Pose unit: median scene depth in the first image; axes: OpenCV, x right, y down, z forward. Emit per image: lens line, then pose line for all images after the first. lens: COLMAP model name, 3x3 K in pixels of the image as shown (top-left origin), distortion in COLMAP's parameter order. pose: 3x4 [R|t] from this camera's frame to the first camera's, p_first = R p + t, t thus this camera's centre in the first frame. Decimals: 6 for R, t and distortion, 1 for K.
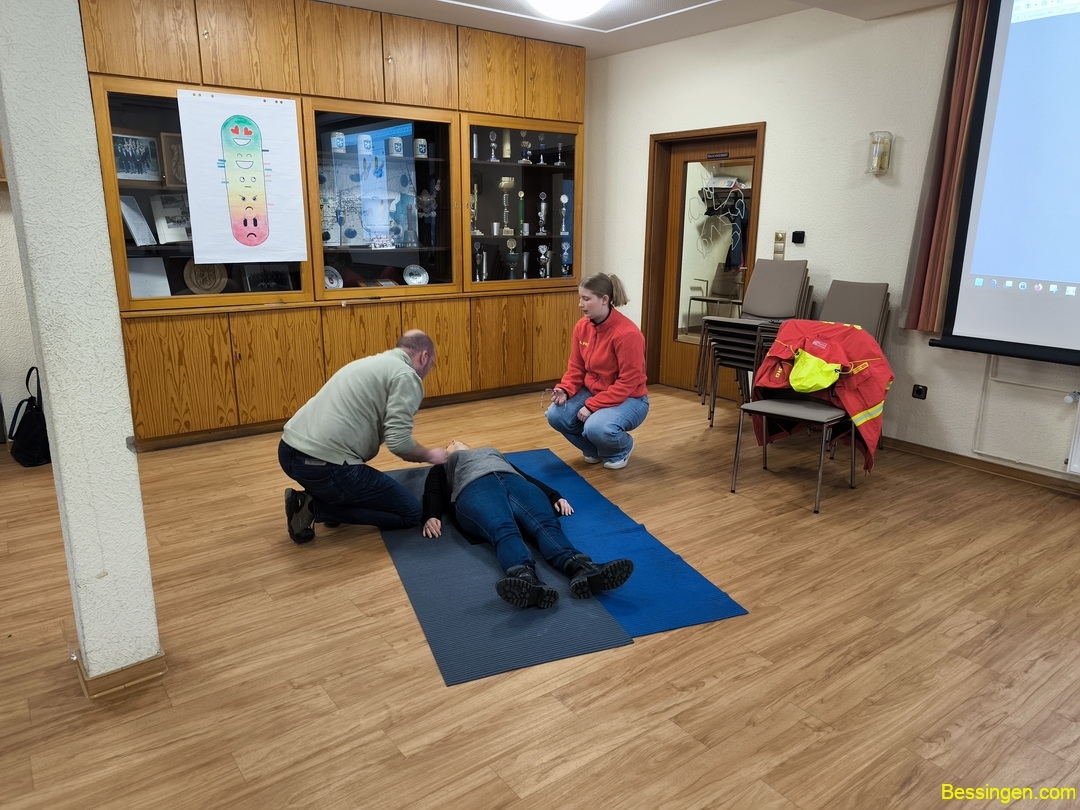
lens RADIAL K [[743.8, 0, 529.5], [0, 743.8, 407.4], [0, 0, 1]] dist [0.005472, 0.000058]
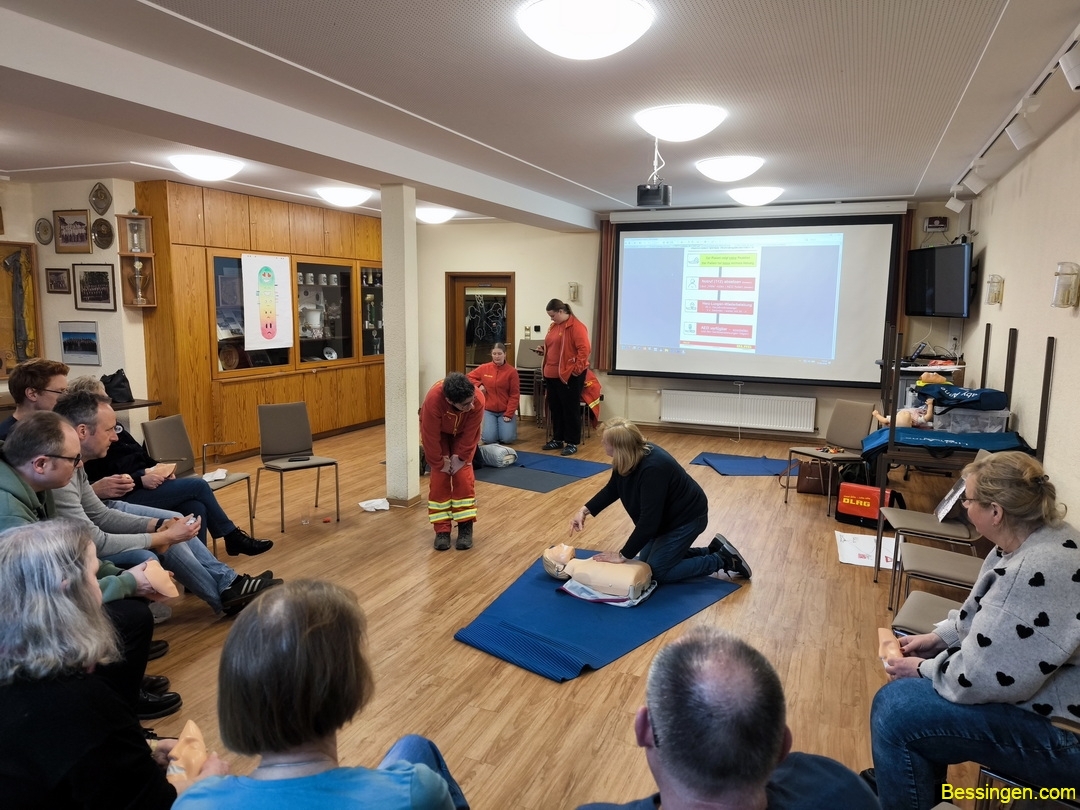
lens RADIAL K [[762.3, 0, 540.0], [0, 762.3, 405.0], [0, 0, 1]] dist [0.038579, -0.040132]
pose [[0.853389, -0.068938, 0.516696, -0.719673], [0.121342, 0.990259, -0.068290, 0.120527], [-0.506955, 0.120975, 0.853441, -0.750959]]
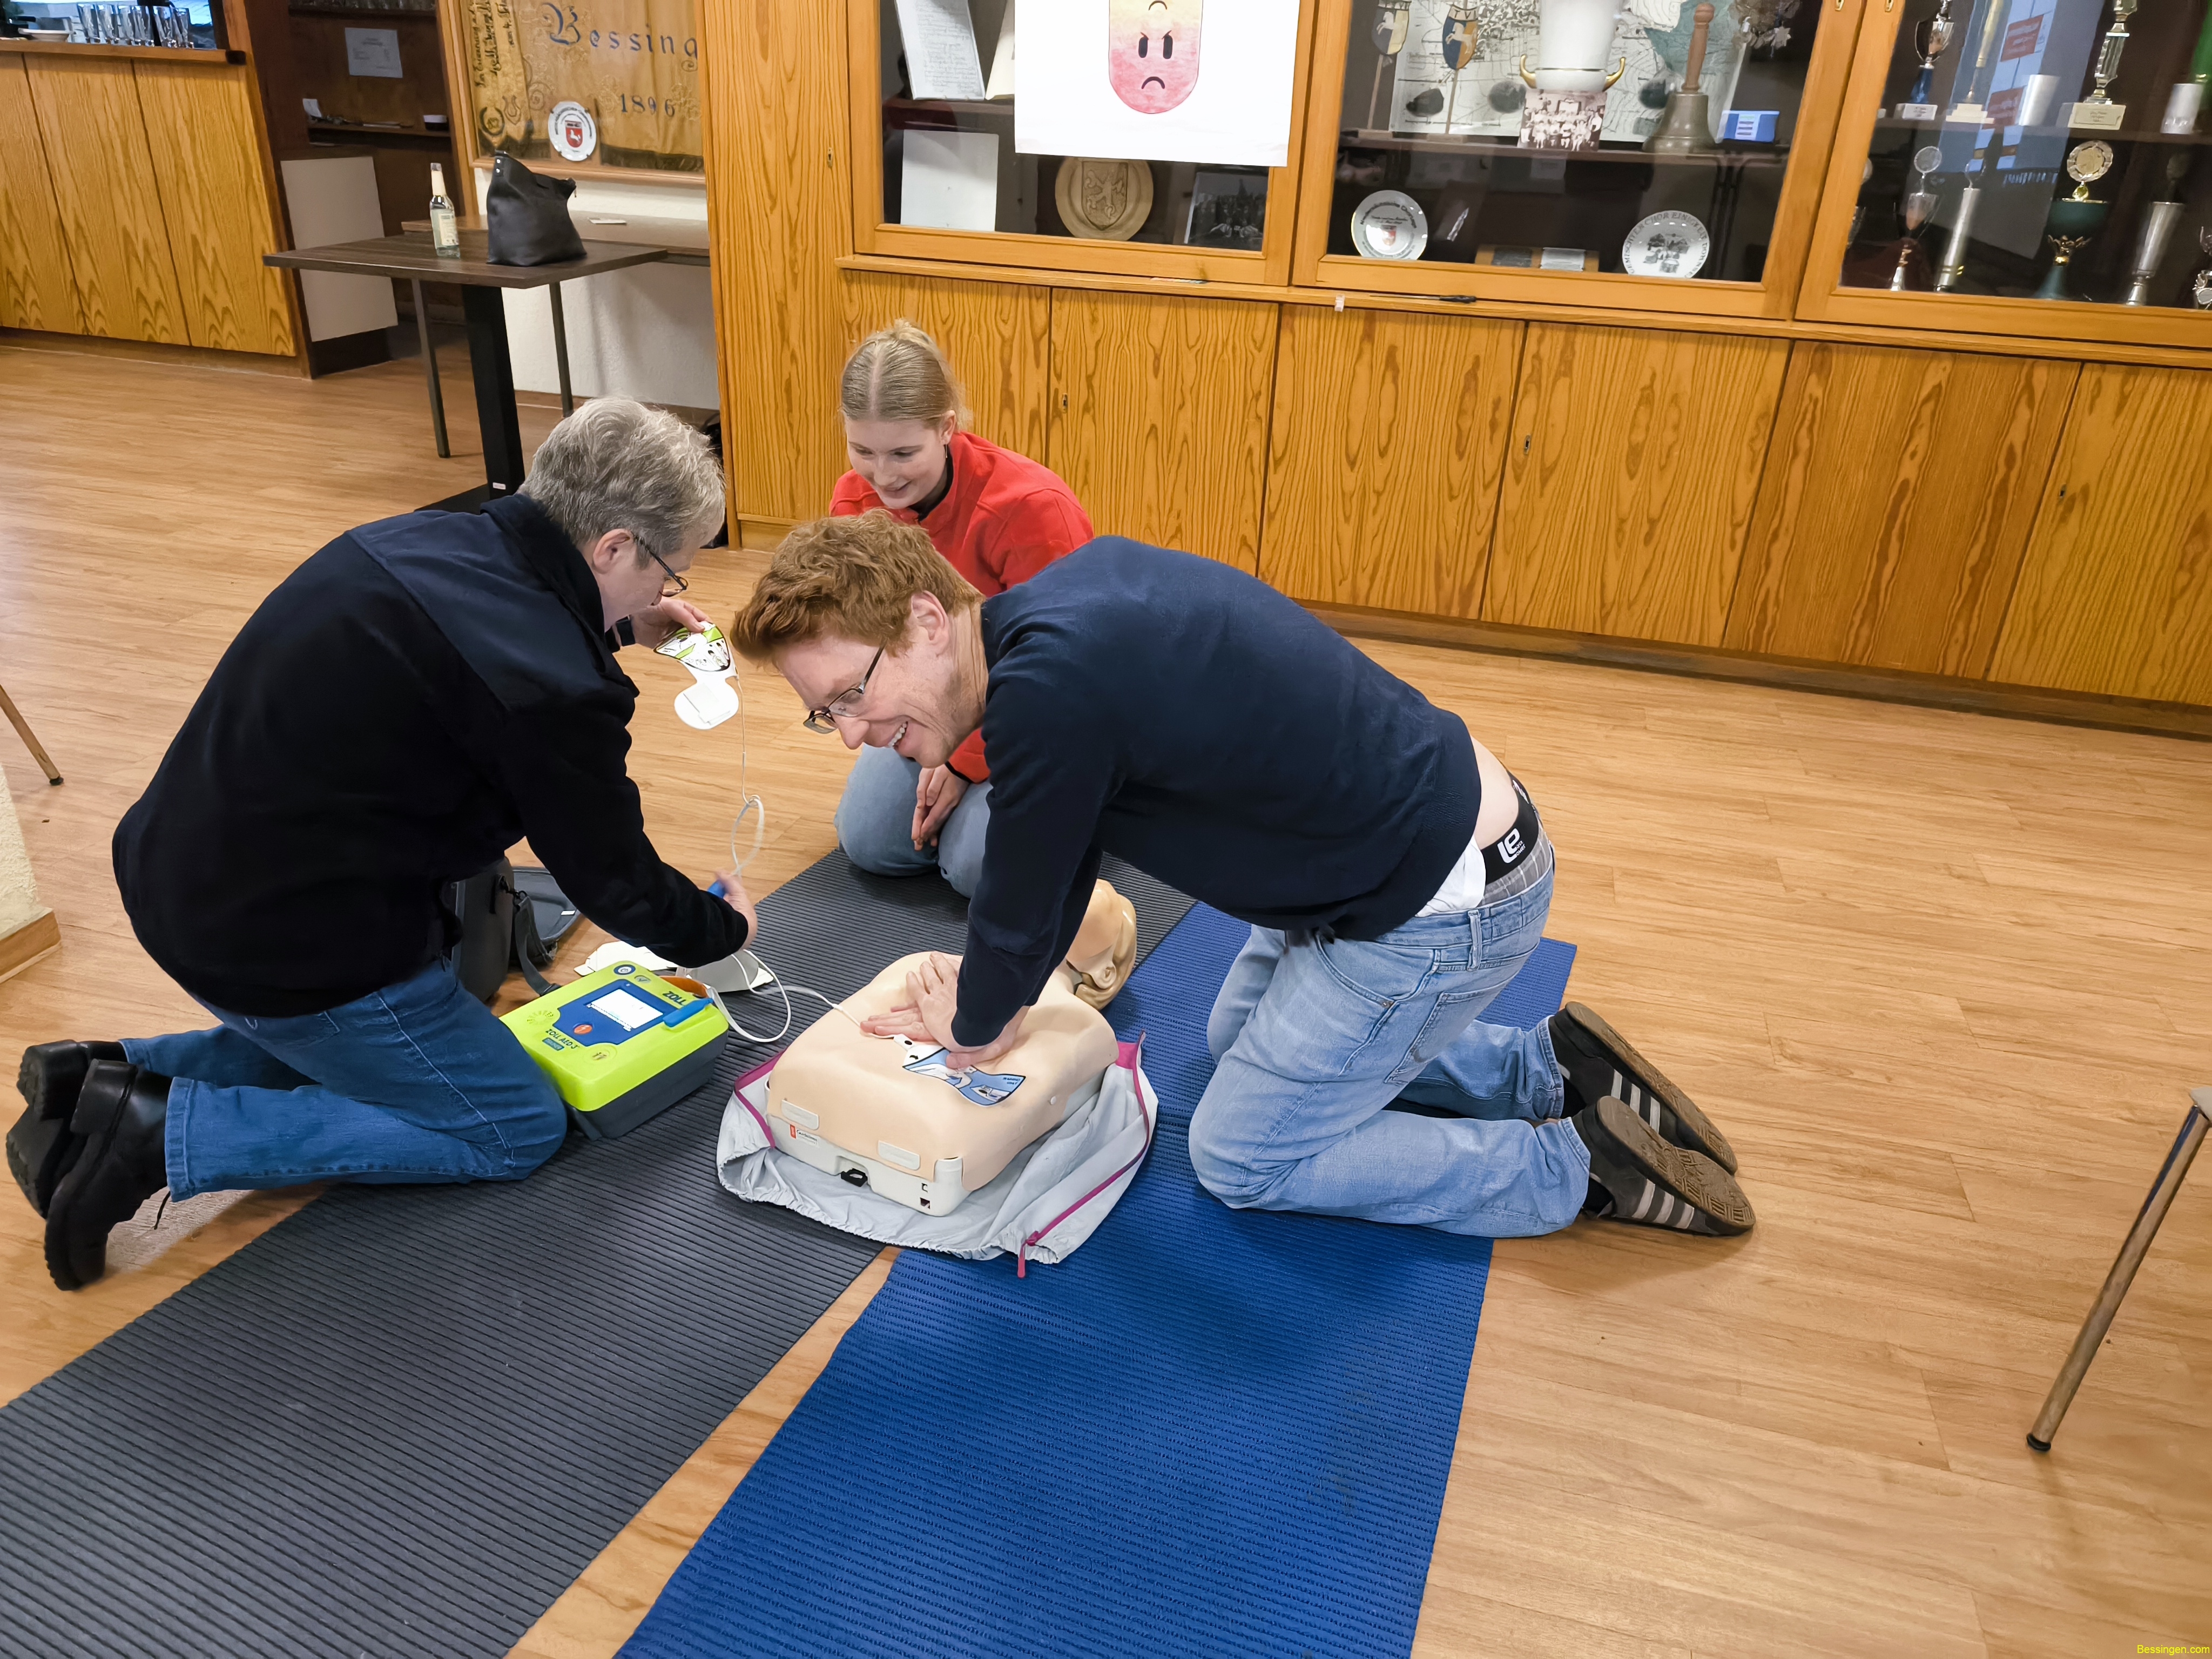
lens RADIAL K [[1561.4, 0, 1106.0], [0, 1561.4, 829.5], [0, 0, 1]] dist [0.038579, -0.040132]
pose [[0.626474, 0.353949, -0.694442, 0.283763], [-0.222386, 0.935082, 0.275981, -0.086706], [0.747044, -0.018461, 0.664519, 0.420607]]
